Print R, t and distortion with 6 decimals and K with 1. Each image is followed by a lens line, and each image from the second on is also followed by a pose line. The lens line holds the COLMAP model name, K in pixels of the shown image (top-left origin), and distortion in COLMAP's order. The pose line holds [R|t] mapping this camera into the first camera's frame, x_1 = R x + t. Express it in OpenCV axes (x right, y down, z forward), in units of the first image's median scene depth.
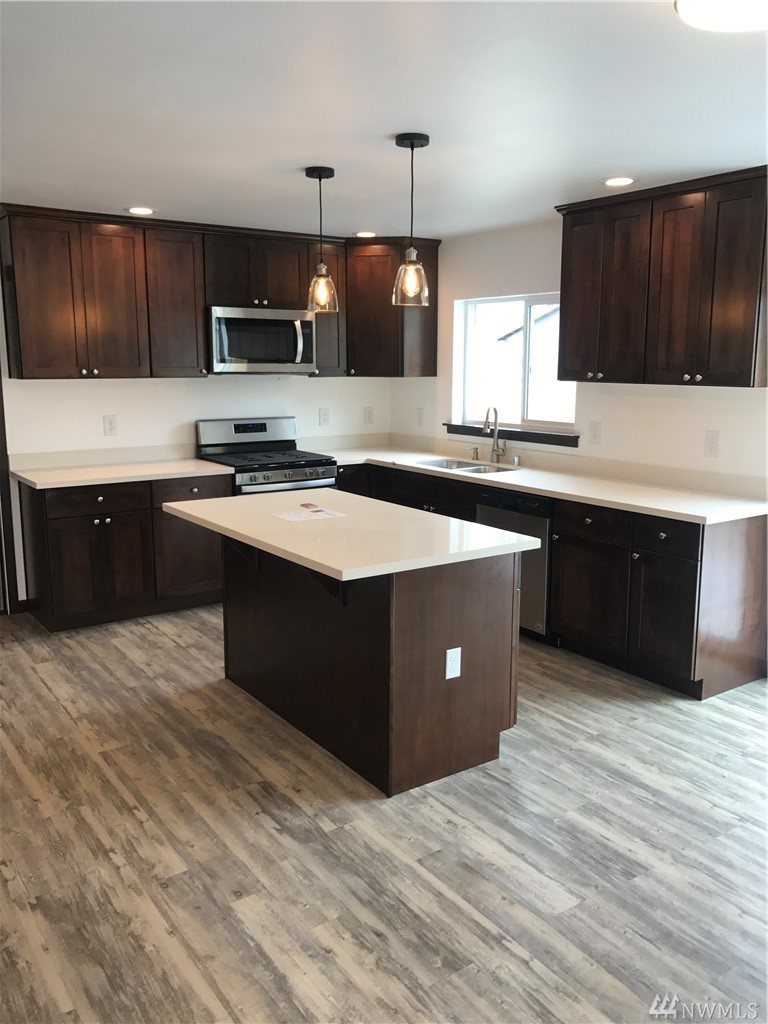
lens RADIAL K [[833.5, 0, 397.8], [0, 833.5, 518.9], [0, 0, 1]] dist [0.019244, -0.032551]
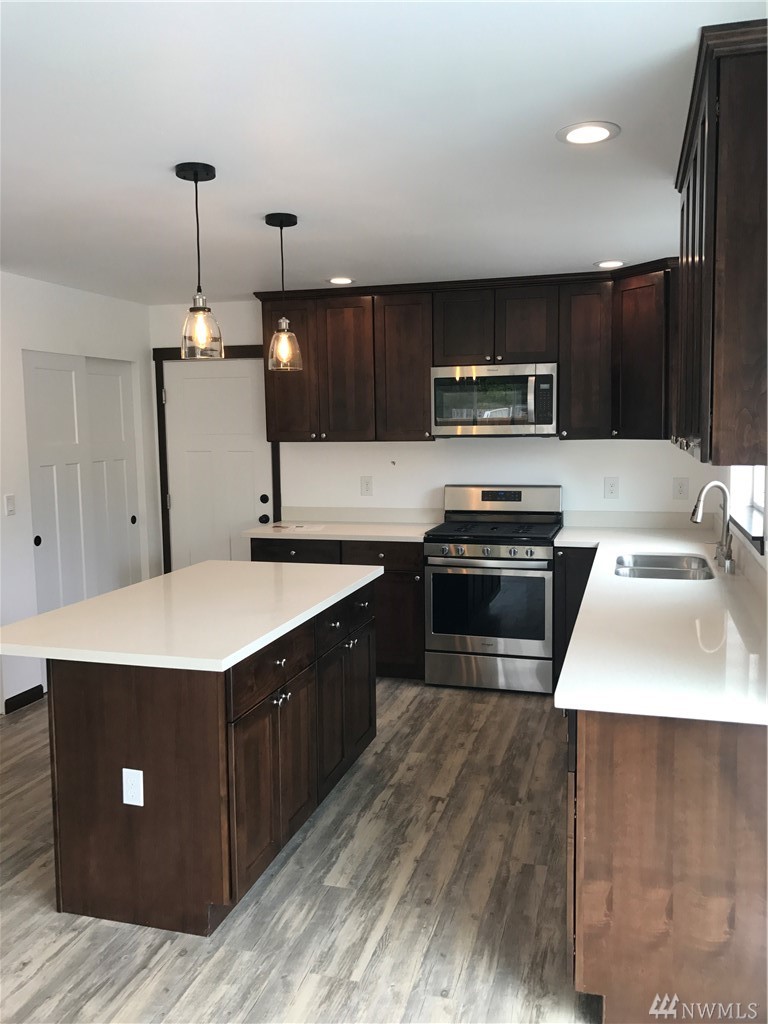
lens RADIAL K [[833.5, 0, 404.2], [0, 833.5, 518.0], [0, 0, 1]] dist [0.019244, -0.032551]
pose [[0.623850, 0.073781, -0.778053, 0.510820], [-0.129825, 0.991486, -0.010074, -0.069603], [0.770686, 0.107295, 0.628117, 0.394971]]
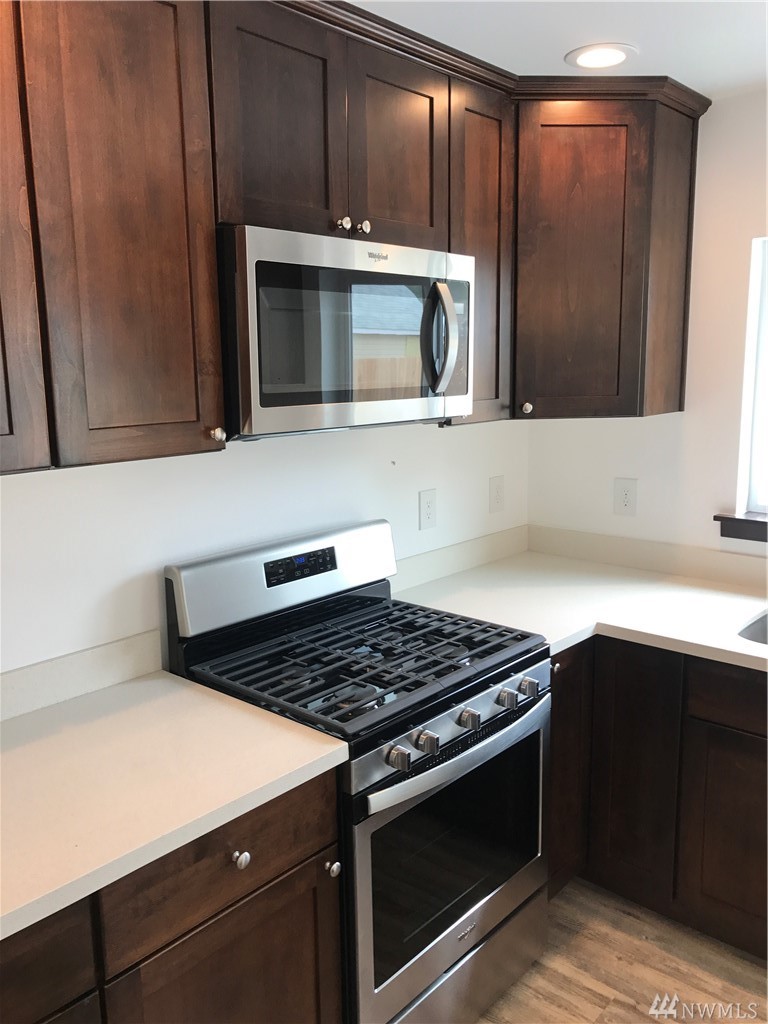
lens RADIAL K [[833.5, 0, 385.0], [0, 833.5, 506.9], [0, 0, 1]] dist [0.019244, -0.032551]
pose [[0.976871, -0.055750, 0.206433, -0.240865], [0.059092, 0.998202, -0.010054, -0.144376], [-0.205501, 0.022020, 0.978409, 0.689246]]
